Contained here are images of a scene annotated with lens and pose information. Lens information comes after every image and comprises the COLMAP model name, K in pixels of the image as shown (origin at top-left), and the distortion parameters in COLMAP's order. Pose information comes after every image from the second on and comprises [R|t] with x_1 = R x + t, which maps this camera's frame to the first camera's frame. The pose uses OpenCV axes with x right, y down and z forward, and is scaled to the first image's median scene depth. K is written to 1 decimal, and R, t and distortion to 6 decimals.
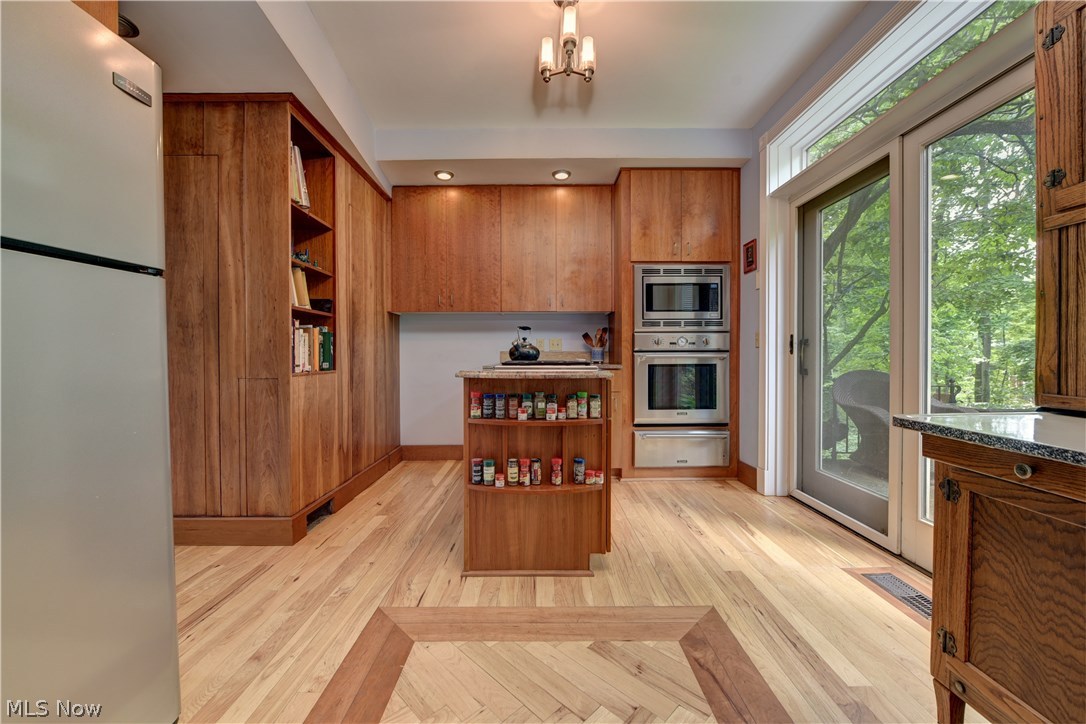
lens RADIAL K [[427.5, 0, 539.8], [0, 427.5, 361.0], [0, 0, 1]] dist [-0.008486, -0.000648]
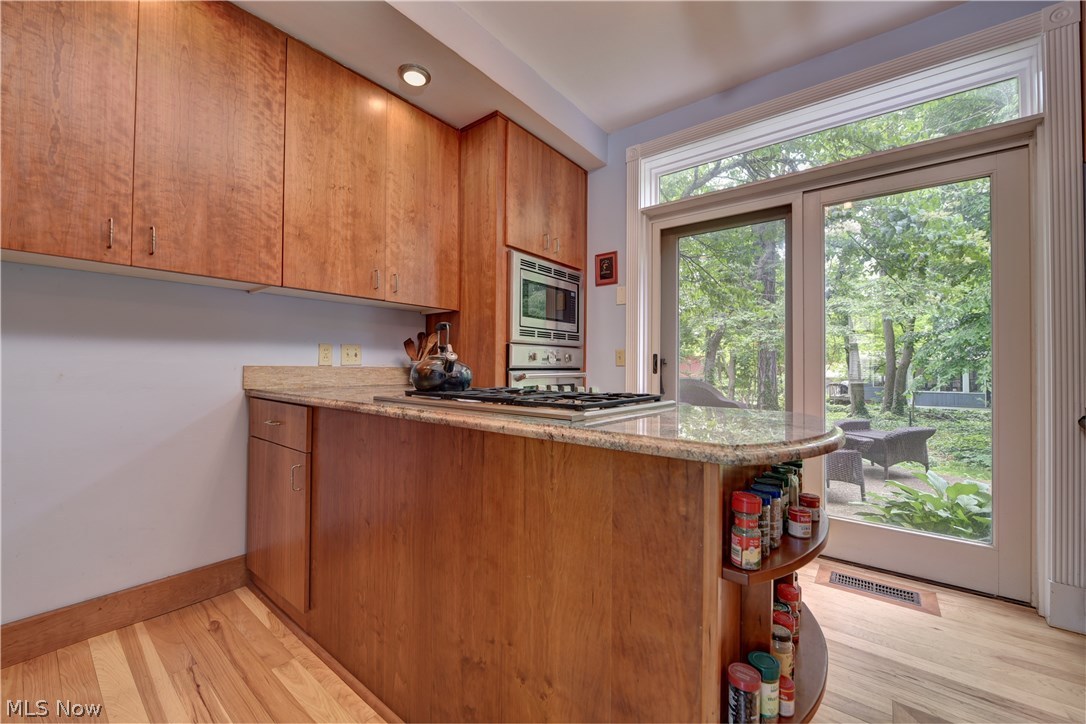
lens RADIAL K [[427.5, 0, 543.5], [0, 427.5, 362.9], [0, 0, 1]] dist [-0.008486, -0.000648]
pose [[0.625180, 0.013919, 0.780357, -0.309043], [0.001658, 0.999815, -0.019162, -0.019096], [-0.780479, 0.013274, 0.625041, 0.502202]]
